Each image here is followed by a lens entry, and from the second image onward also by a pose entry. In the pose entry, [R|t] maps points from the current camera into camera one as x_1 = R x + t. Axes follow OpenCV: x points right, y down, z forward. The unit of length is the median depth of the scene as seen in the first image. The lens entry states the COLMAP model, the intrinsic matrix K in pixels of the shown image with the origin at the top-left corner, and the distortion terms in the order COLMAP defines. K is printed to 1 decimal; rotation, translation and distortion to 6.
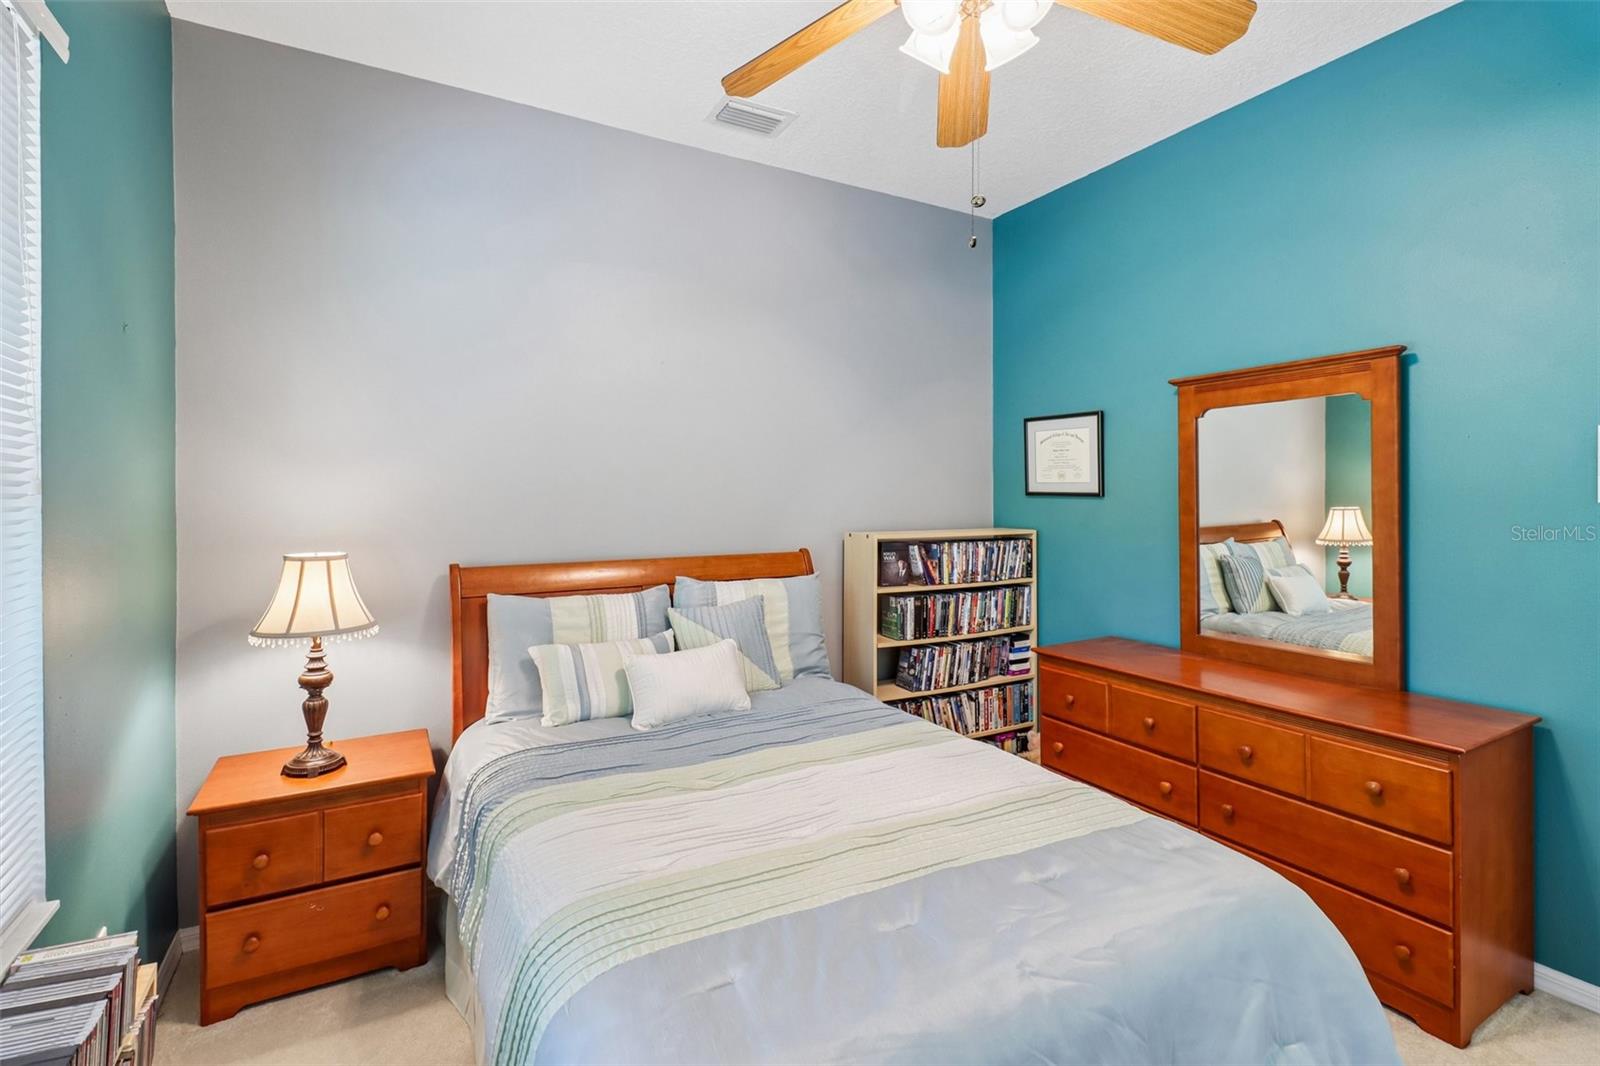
lens RADIAL K [[740.3, 0, 802.2], [0, 740.3, 502.3], [0, 0, 1]] dist [0.002668, -0.008605]
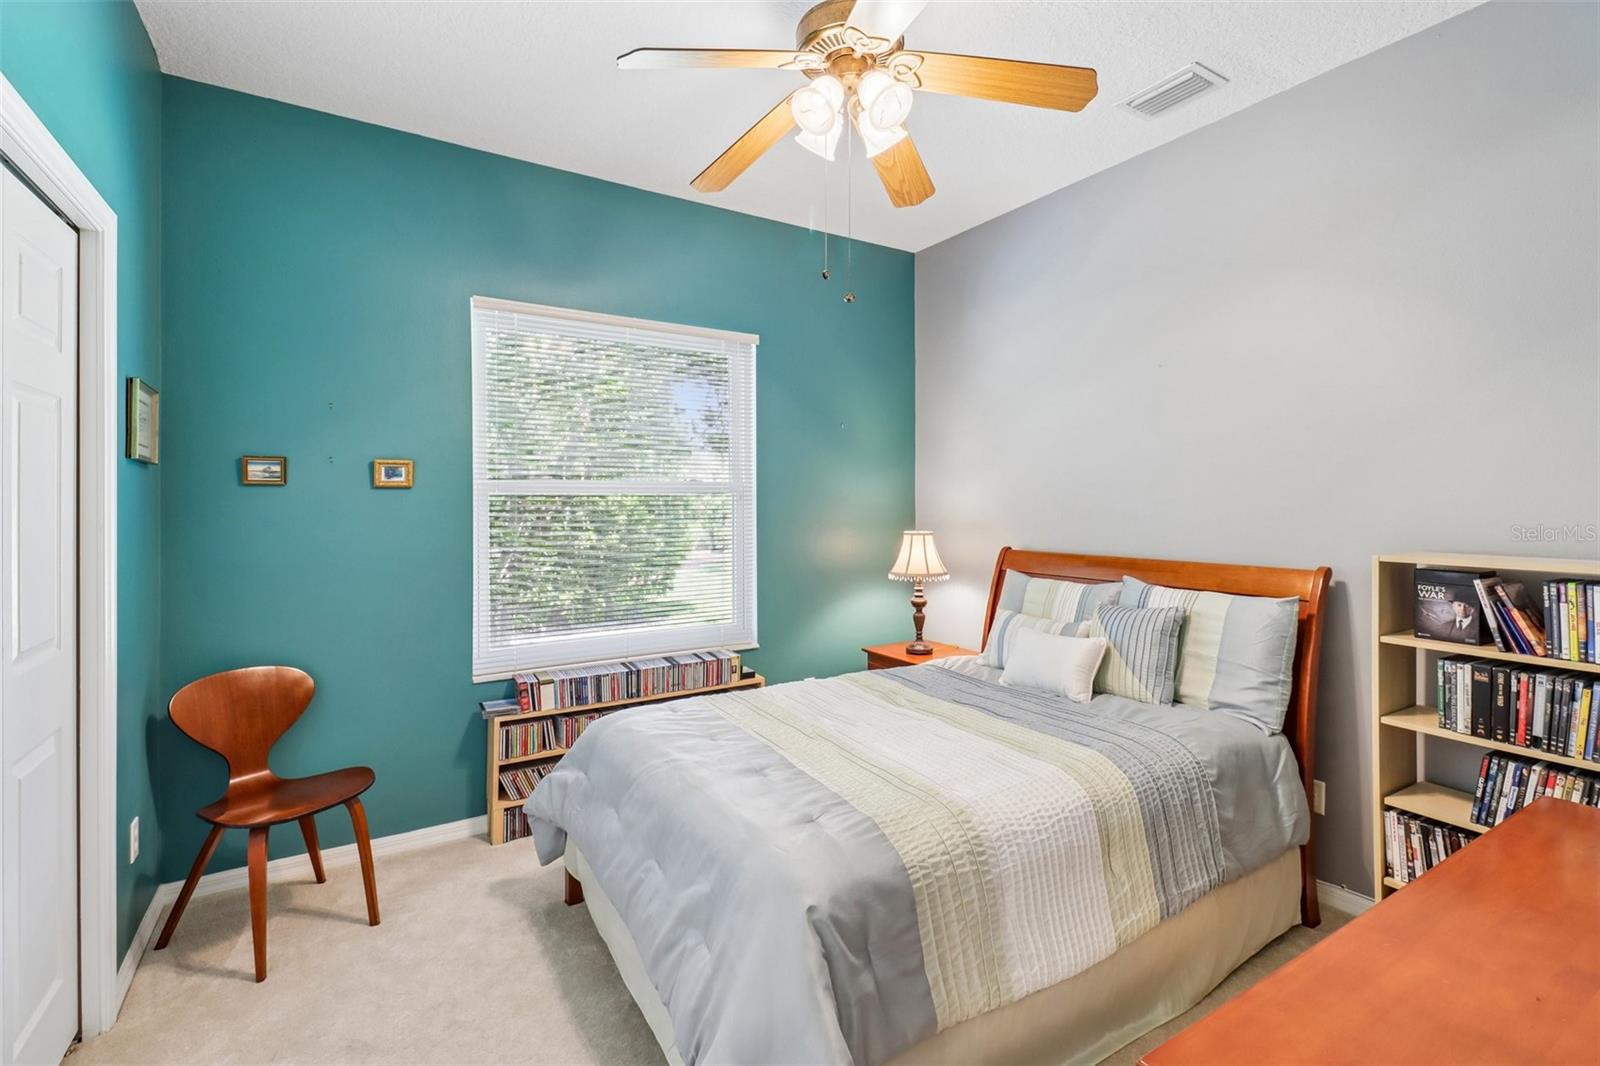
lens RADIAL K [[740.3, 0, 802.2], [0, 740.3, 502.3], [0, 0, 1]] dist [0.002668, -0.008605]
pose [[0.011736, 0.005522, -0.999916, 0.744449], [0.004846, 0.999973, 0.005580, -0.010425], [0.999919, -0.004911, 0.011709, 0.449048]]
